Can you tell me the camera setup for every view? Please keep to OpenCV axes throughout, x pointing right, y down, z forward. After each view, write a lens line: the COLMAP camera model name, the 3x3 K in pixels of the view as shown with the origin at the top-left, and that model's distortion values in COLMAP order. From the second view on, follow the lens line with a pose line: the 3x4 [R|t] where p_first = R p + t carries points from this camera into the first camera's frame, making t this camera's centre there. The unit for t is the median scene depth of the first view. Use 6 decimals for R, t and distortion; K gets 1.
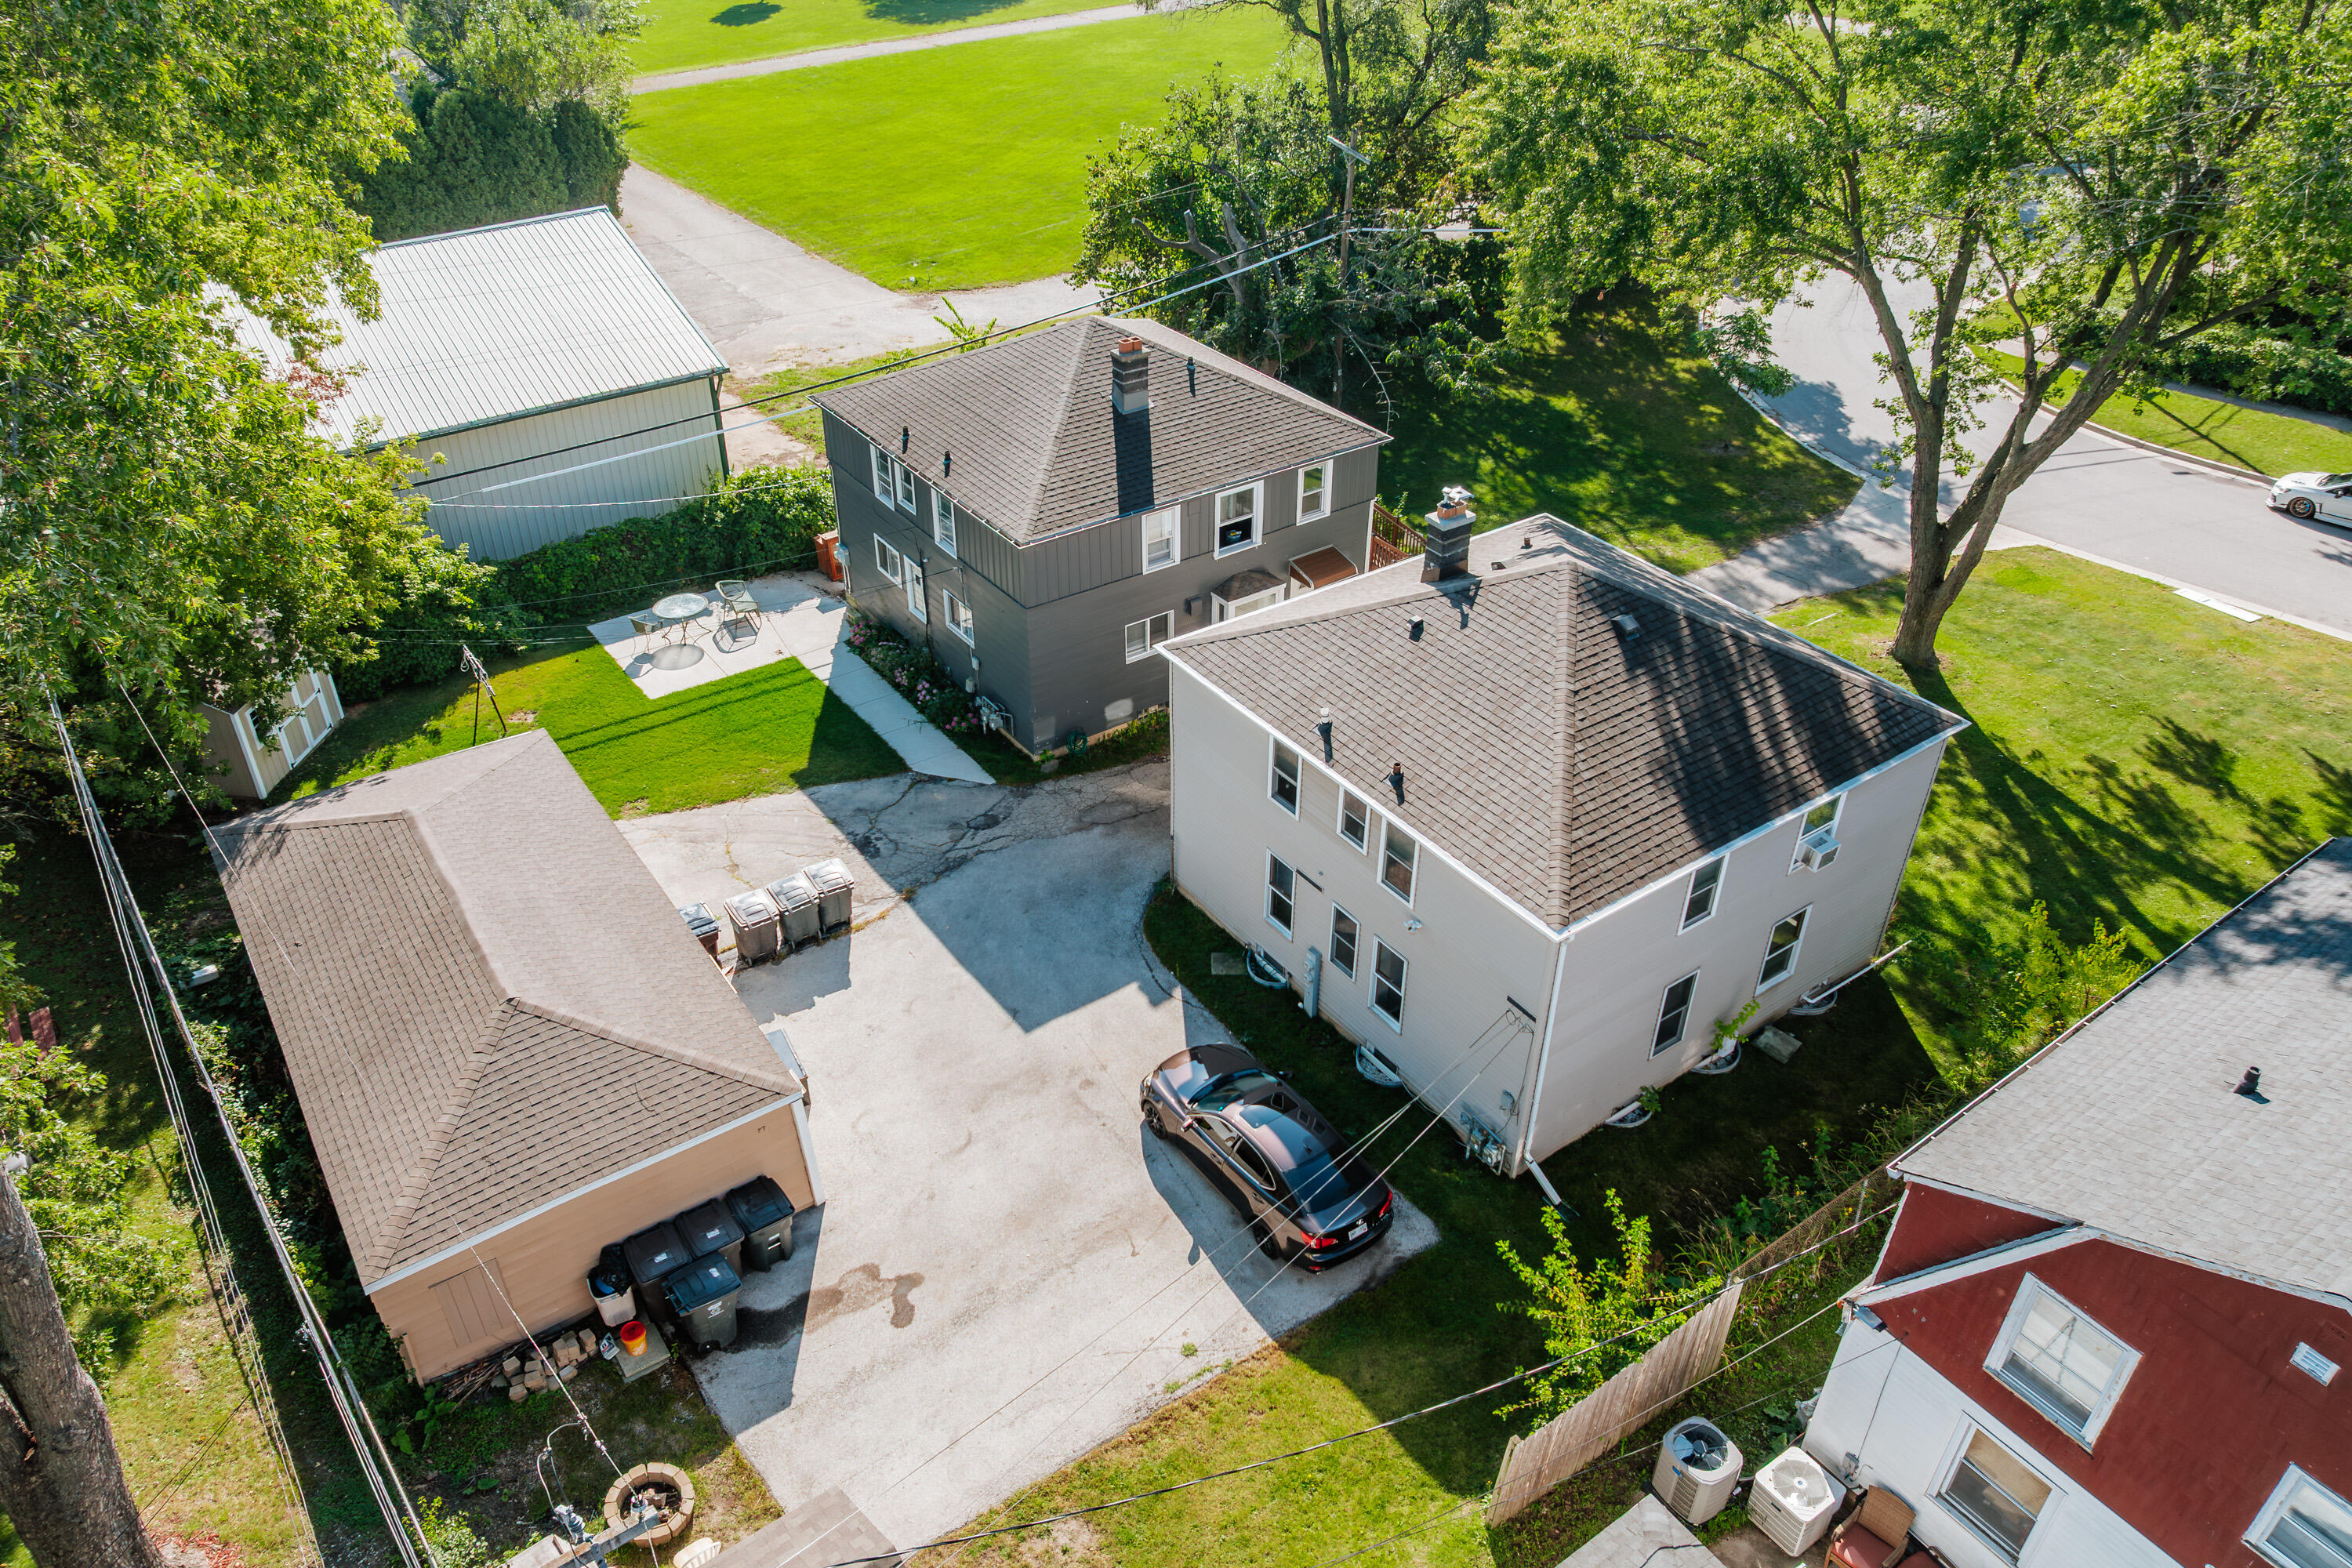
lens RADIAL K [[1673.4, 0, 1176.0], [0, 1673.4, 784.0], [0, 0, 1]] dist [-0.045272, 0.001799]
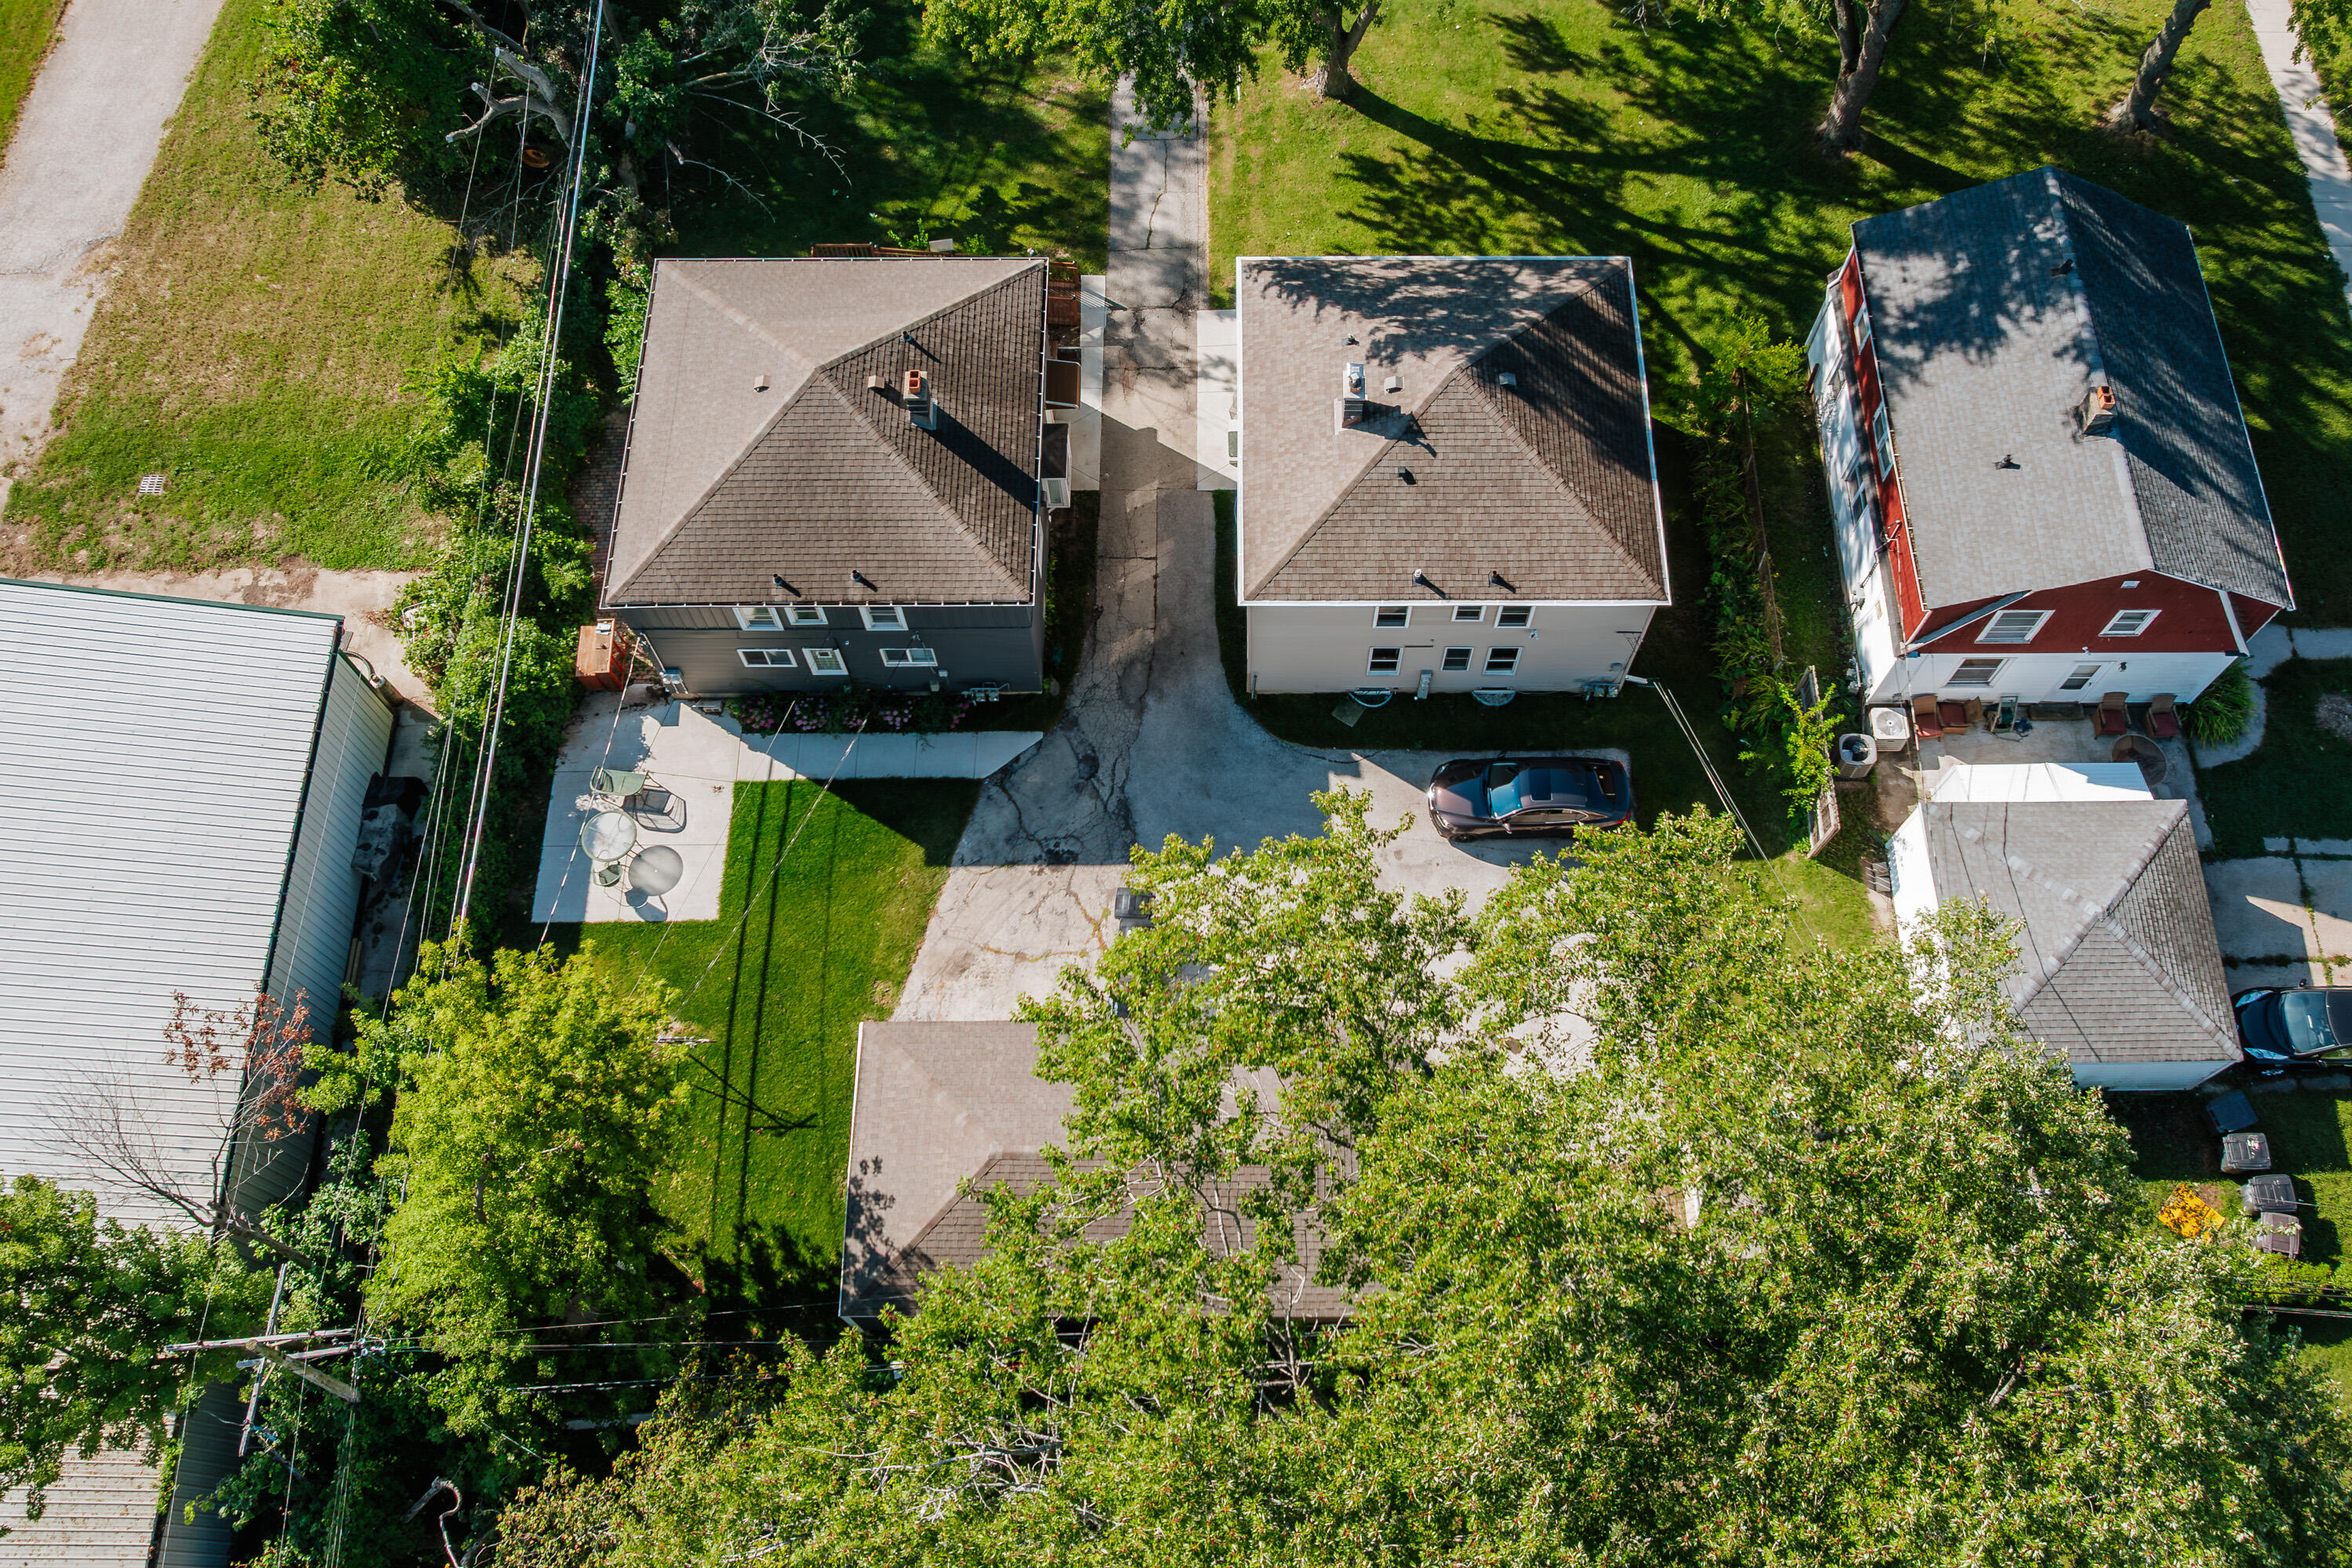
lens RADIAL K [[1915.4, 0, 1275.4], [0, 1915.4, 693.3], [0, 0, 1]] dist [-0.034253, -0.007245]
pose [[0.563819, -0.746801, 0.352699, -0.472796], [0.451326, 0.636245, 0.625697, -0.791321], [-0.691674, -0.193598, 0.695778, -0.040888]]
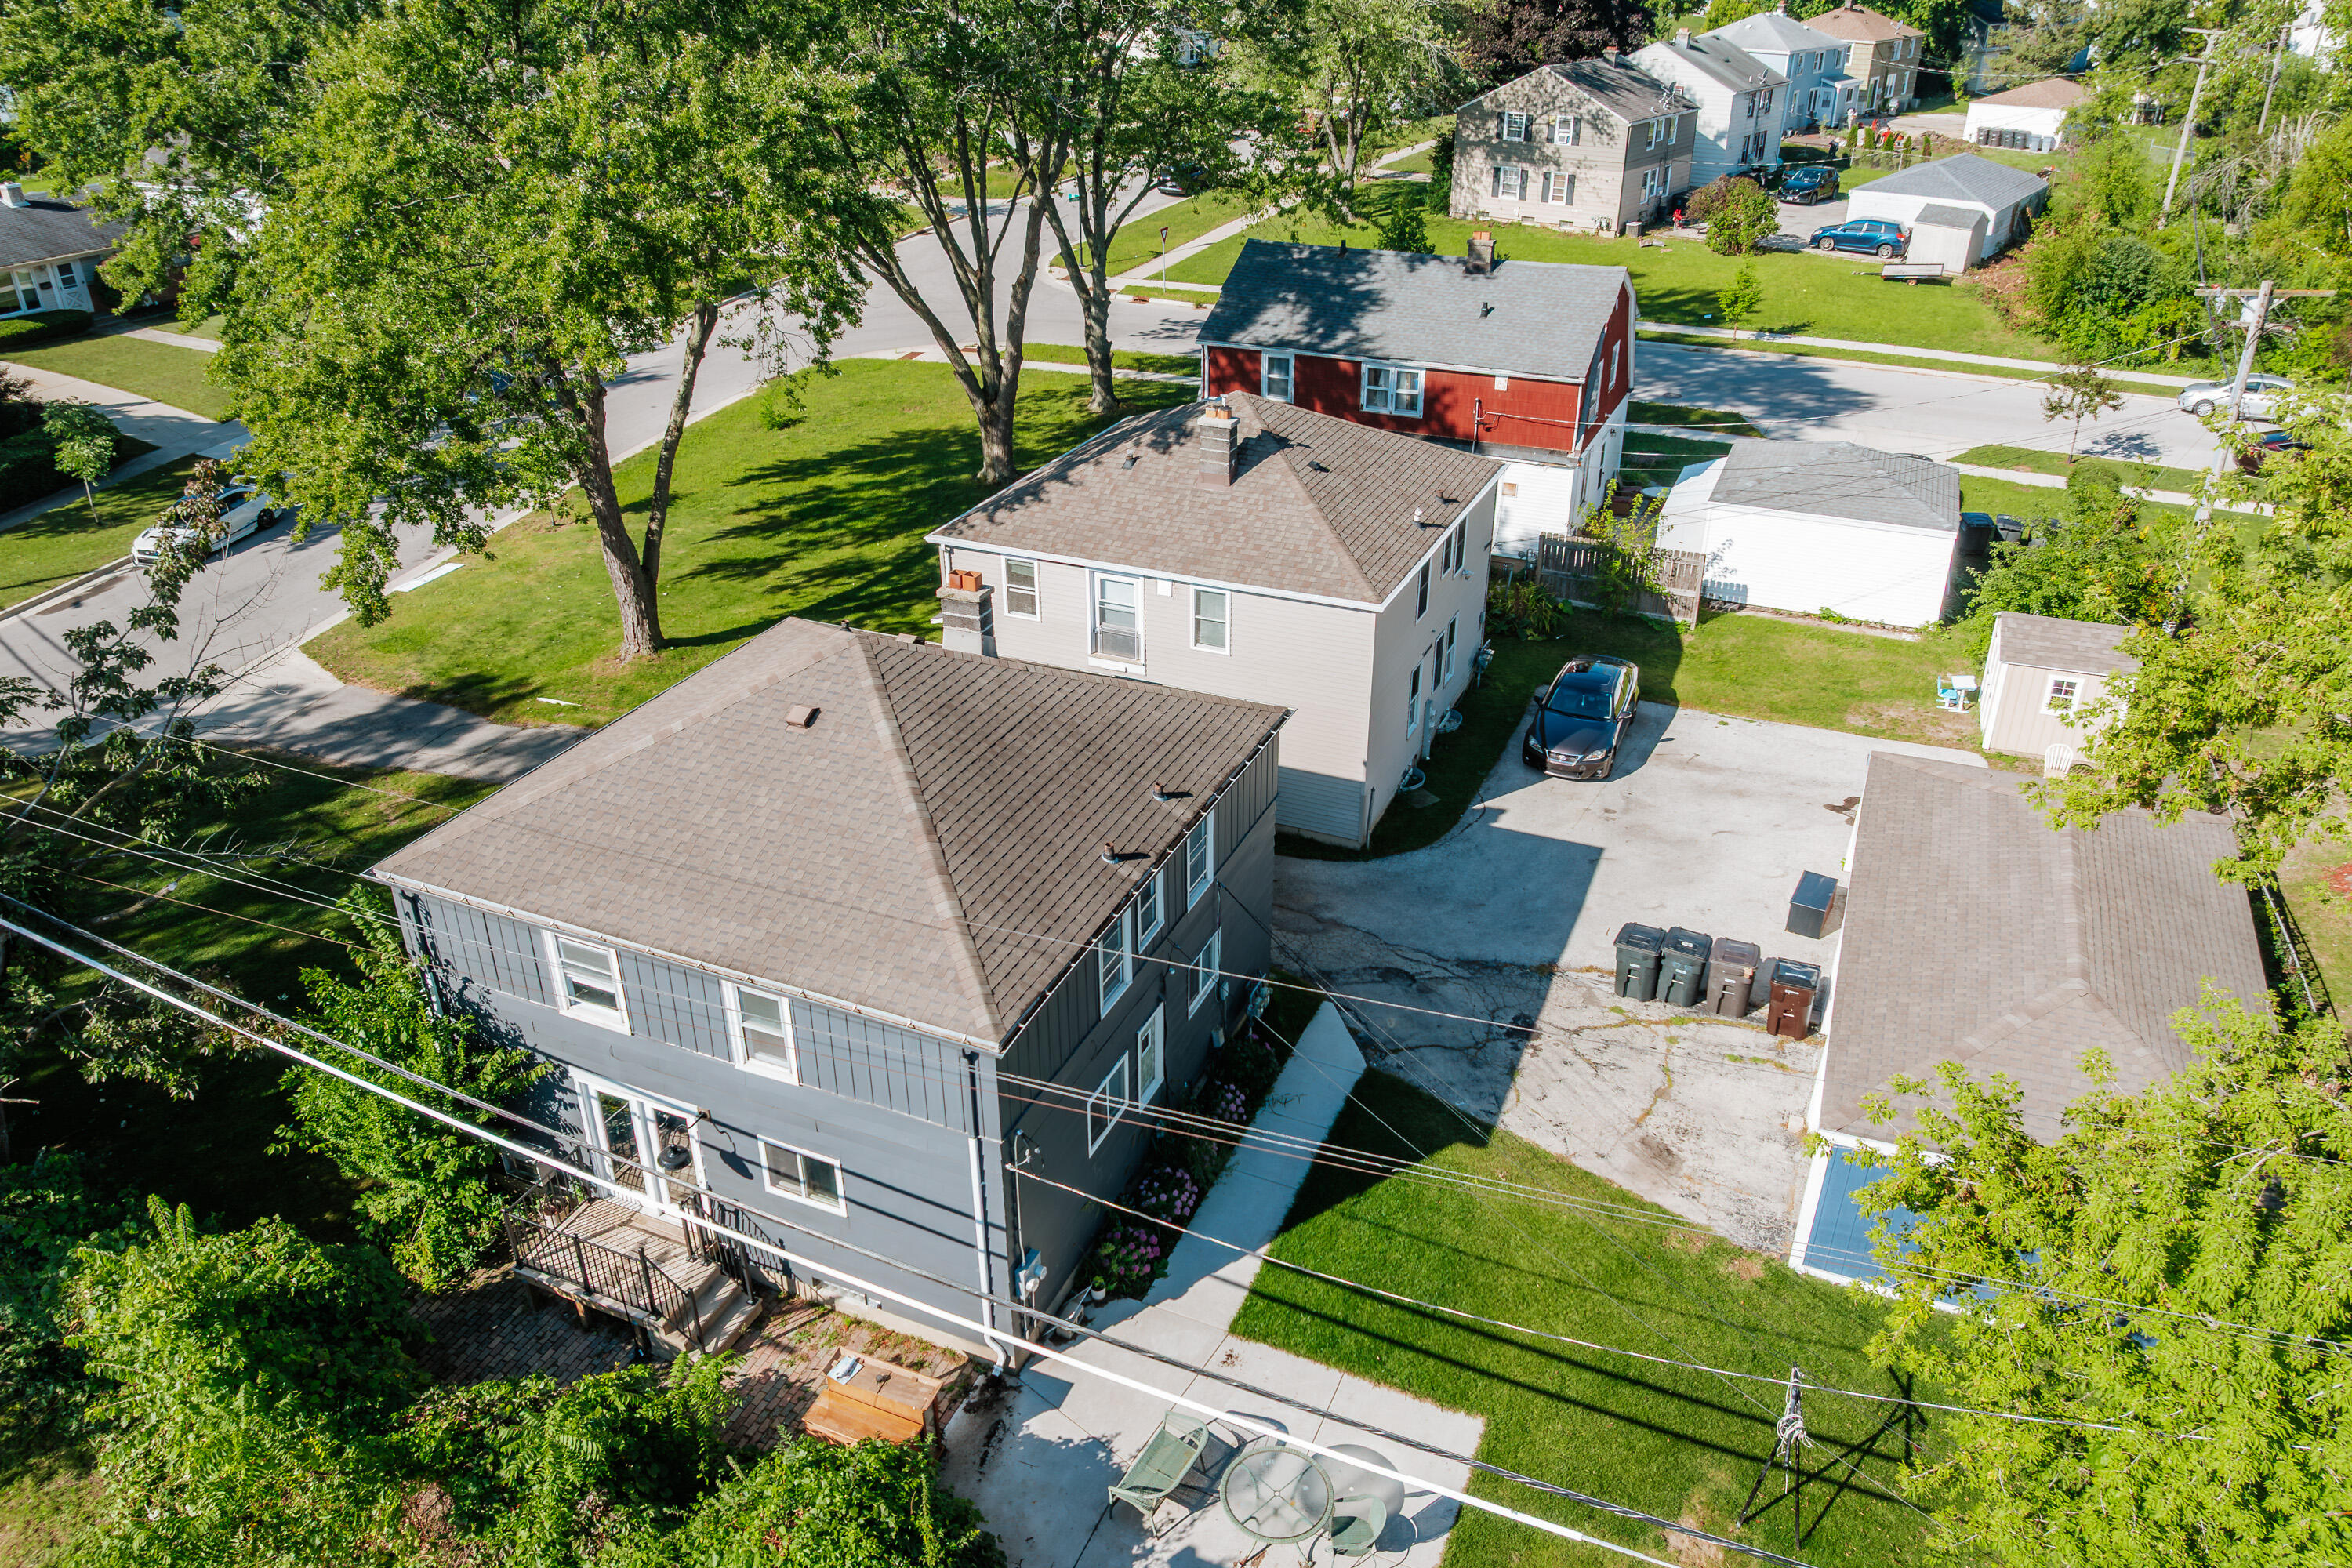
lens RADIAL K [[1627.8, 0, 1203.0], [0, 1627.8, 817.4], [0, 0, 1]] dist [-0.042761, 0.000316]
pose [[-0.531181, -0.421074, 0.735217, -0.625594], [0.469793, 0.575766, 0.669170, -0.615404], [-0.705082, 0.700850, -0.108018, 1.073924]]
